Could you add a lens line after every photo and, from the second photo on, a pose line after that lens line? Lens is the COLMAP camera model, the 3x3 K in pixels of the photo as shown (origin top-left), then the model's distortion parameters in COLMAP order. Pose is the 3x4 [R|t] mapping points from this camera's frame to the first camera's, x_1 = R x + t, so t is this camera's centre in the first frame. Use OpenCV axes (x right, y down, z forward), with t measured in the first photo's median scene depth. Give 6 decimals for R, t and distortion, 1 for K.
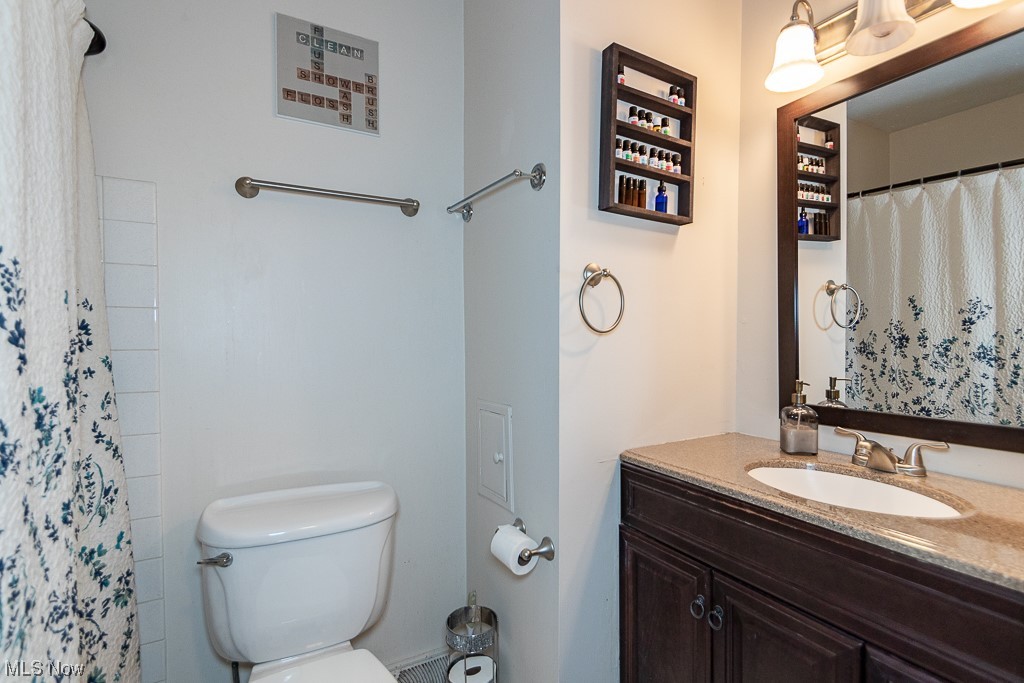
lens RADIAL K [[478.6, 0, 520.0], [0, 478.6, 340.4], [0, 0, 1]] dist [0.009591, -0.005551]
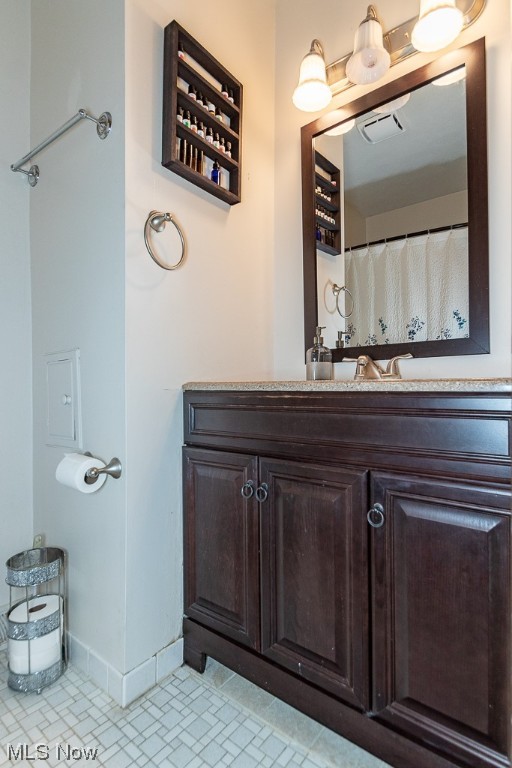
lens RADIAL K [[386.6, 0, 247.9], [0, 386.6, 385.6], [0, 0, 1]] dist [0.009485, -0.001830]
pose [[0.933875, -0.004251, 0.357575, 0.023876], [0.008653, 0.999905, -0.010713, 0.237888], [-0.357495, 0.013099, 0.933823, 0.082563]]
